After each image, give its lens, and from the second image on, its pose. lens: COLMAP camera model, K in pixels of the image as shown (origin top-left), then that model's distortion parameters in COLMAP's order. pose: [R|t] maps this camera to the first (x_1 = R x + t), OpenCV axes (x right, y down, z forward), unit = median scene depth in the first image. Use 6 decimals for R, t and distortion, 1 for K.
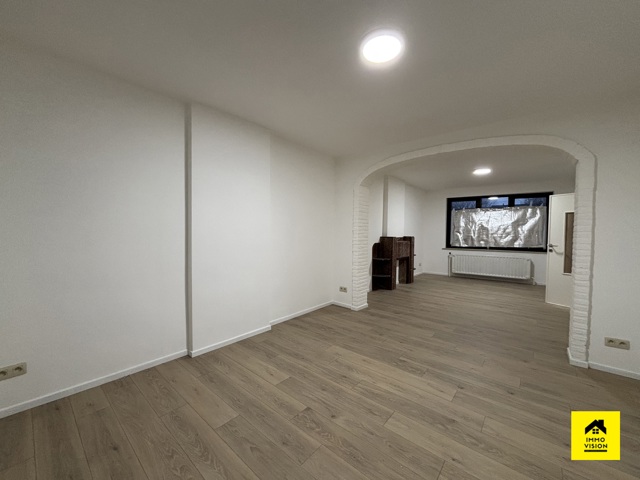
lens RADIAL K [[257.3, 0, 321.8], [0, 257.3, 237.5], [0, 0, 1]] dist [0.004658, -0.000437]
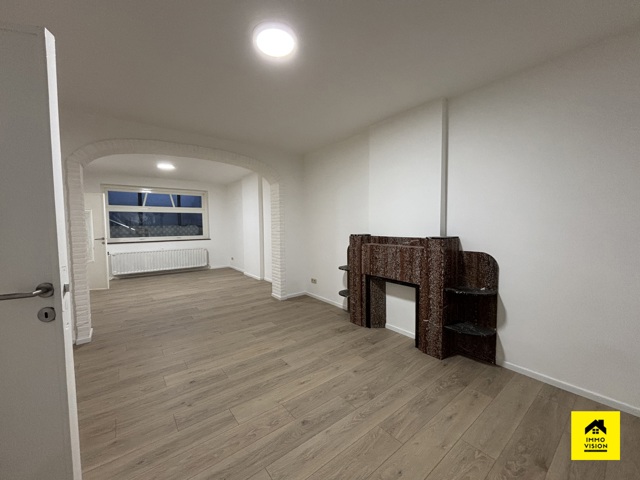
lens RADIAL K [[257.3, 0, 318.3], [0, 257.3, 237.8], [0, 0, 1]] dist [0.004658, -0.000437]
pose [[-0.204554, 0.042584, -0.977929, 1.405208], [-0.016309, 0.998766, 0.046903, -0.033958], [0.978719, 0.025543, -0.203607, 1.674310]]
